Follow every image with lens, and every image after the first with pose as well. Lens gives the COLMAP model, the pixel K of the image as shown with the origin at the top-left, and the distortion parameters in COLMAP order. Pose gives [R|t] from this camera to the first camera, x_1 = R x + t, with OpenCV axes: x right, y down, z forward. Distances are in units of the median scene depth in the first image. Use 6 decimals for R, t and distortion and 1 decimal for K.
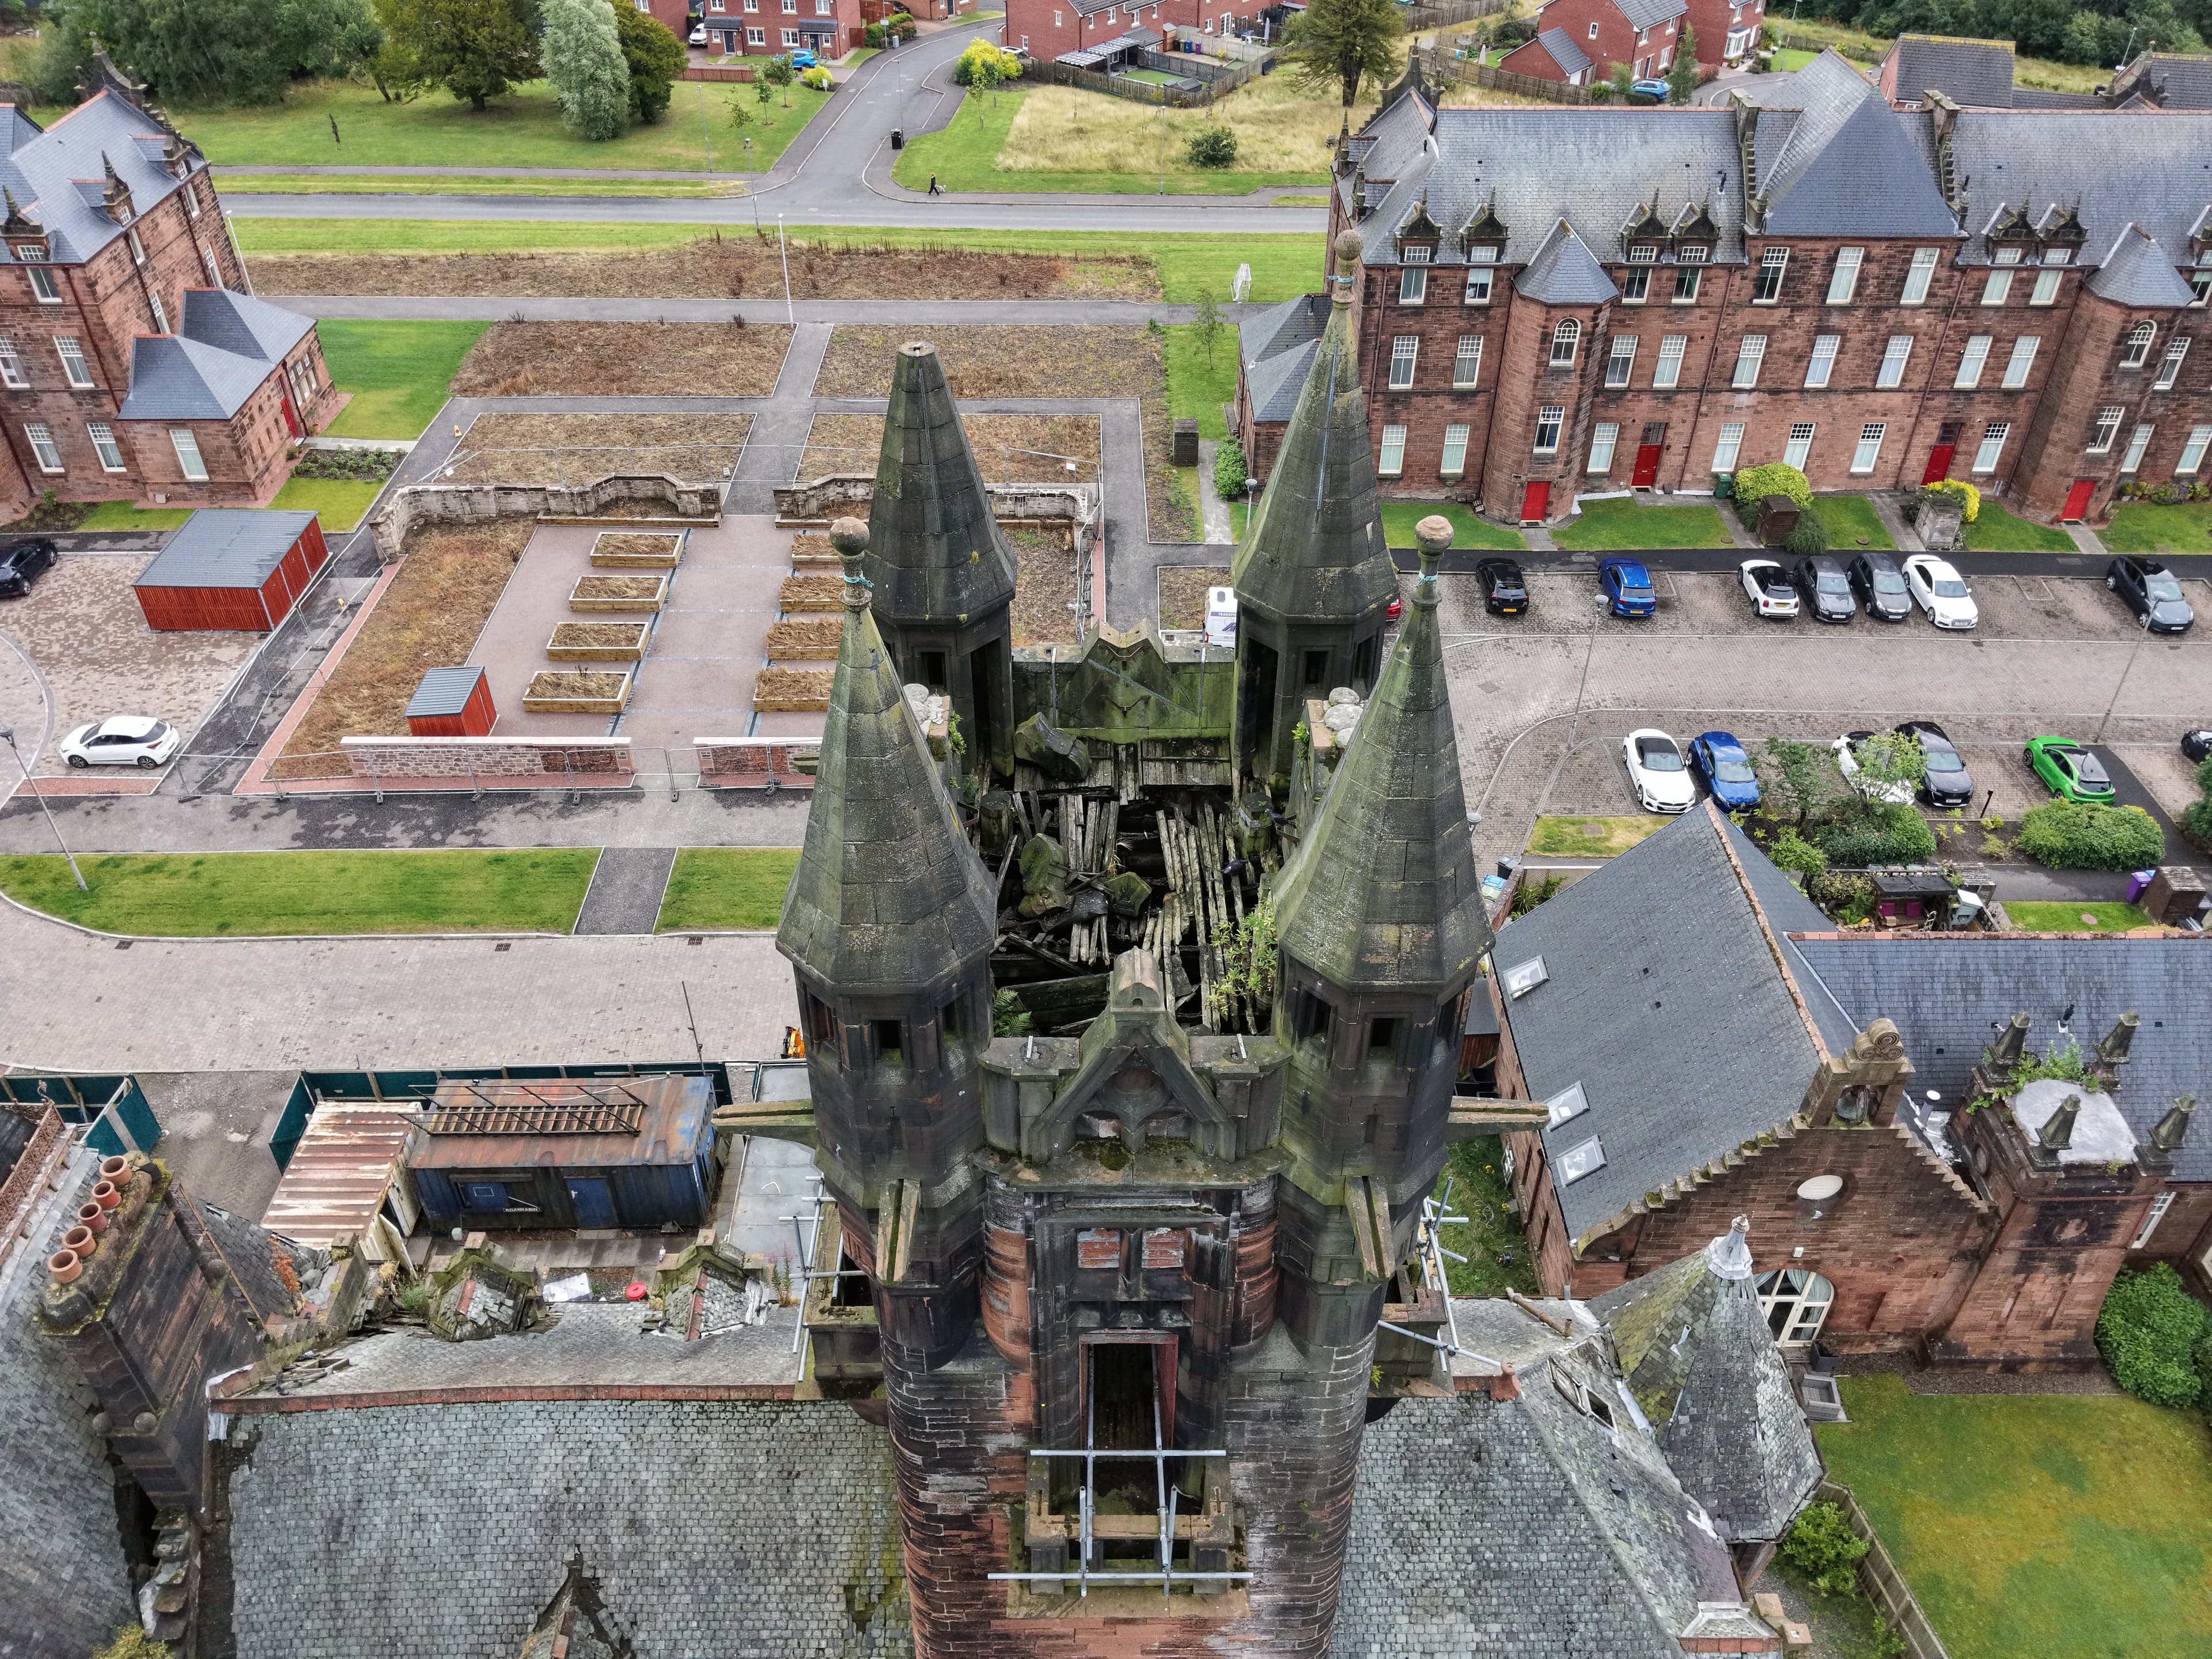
lens RADIAL K [[1717.8, 0, 1119.7], [0, 1717.8, 830.3], [0, 0, 1]] dist [0.019942, -0.044842]
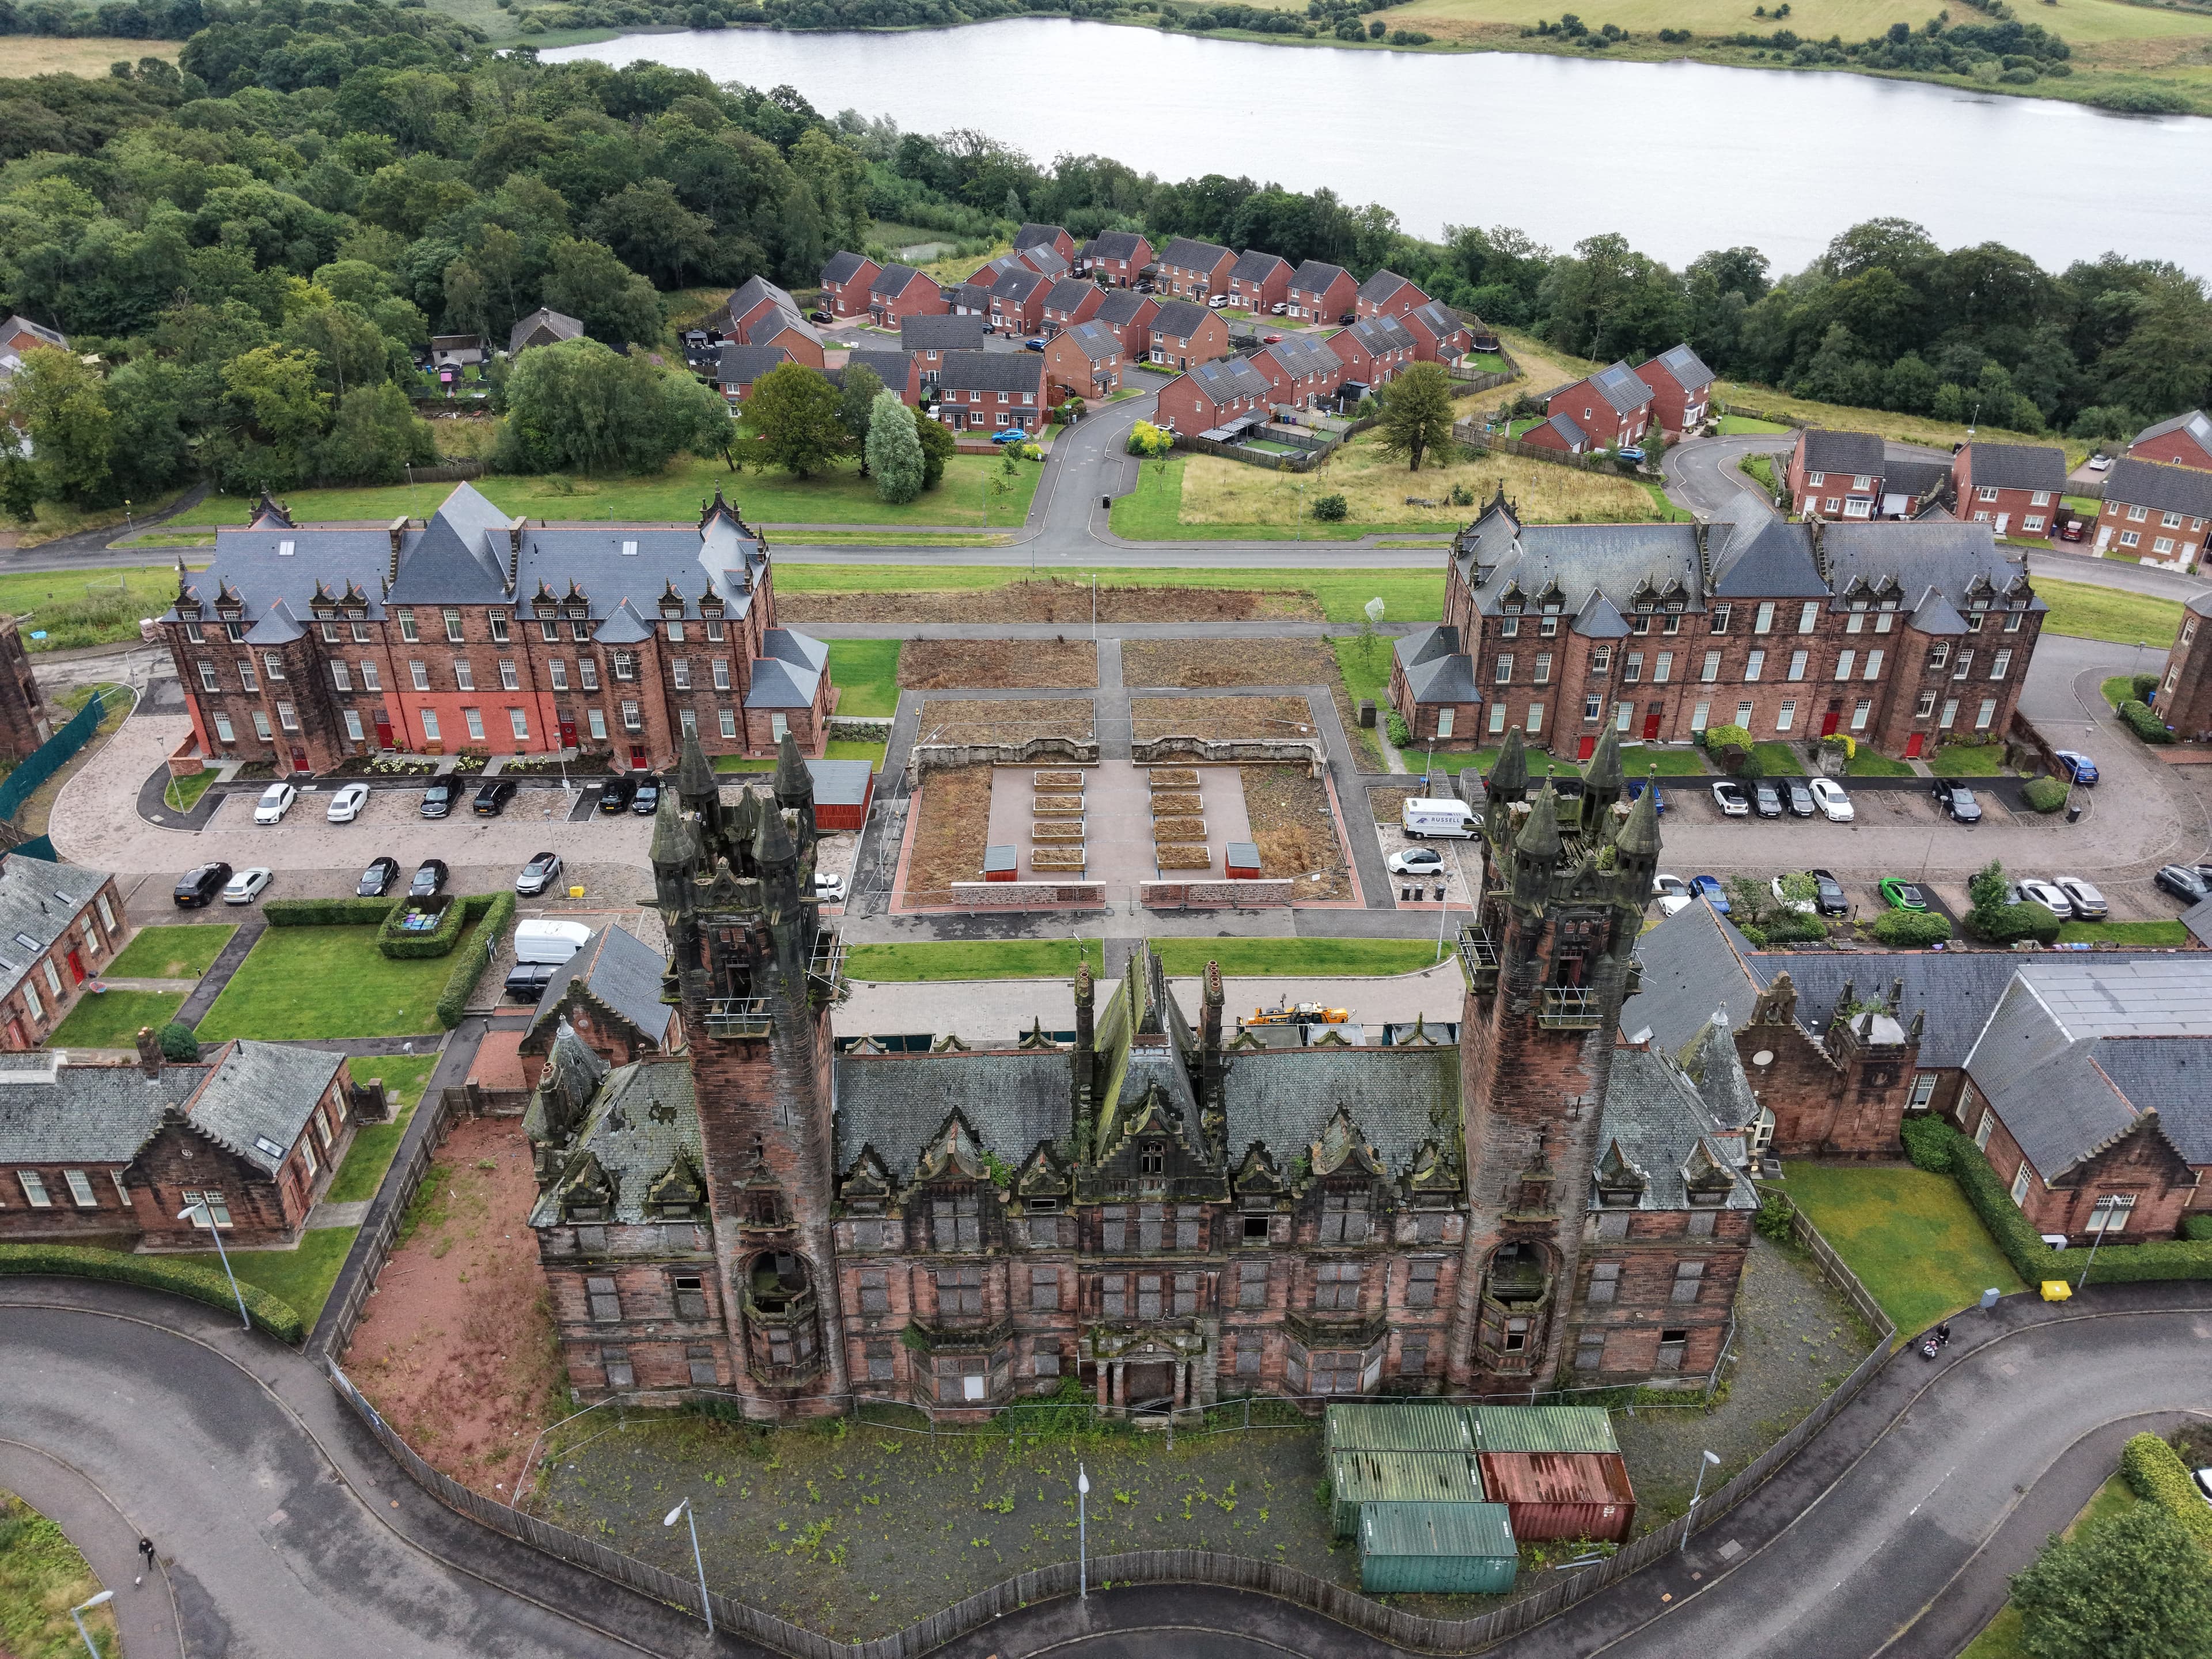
lens RADIAL K [[1700.1, 0, 1116.1], [0, 1700.1, 828.0], [0, 0, 1]] dist [0.048876, -0.091717]
pose [[0.999960, -0.007955, 0.004199, -0.229959], [0.008459, 0.990408, -0.137916, 0.112659], [-0.003062, 0.137946, 0.990435, -0.647044]]
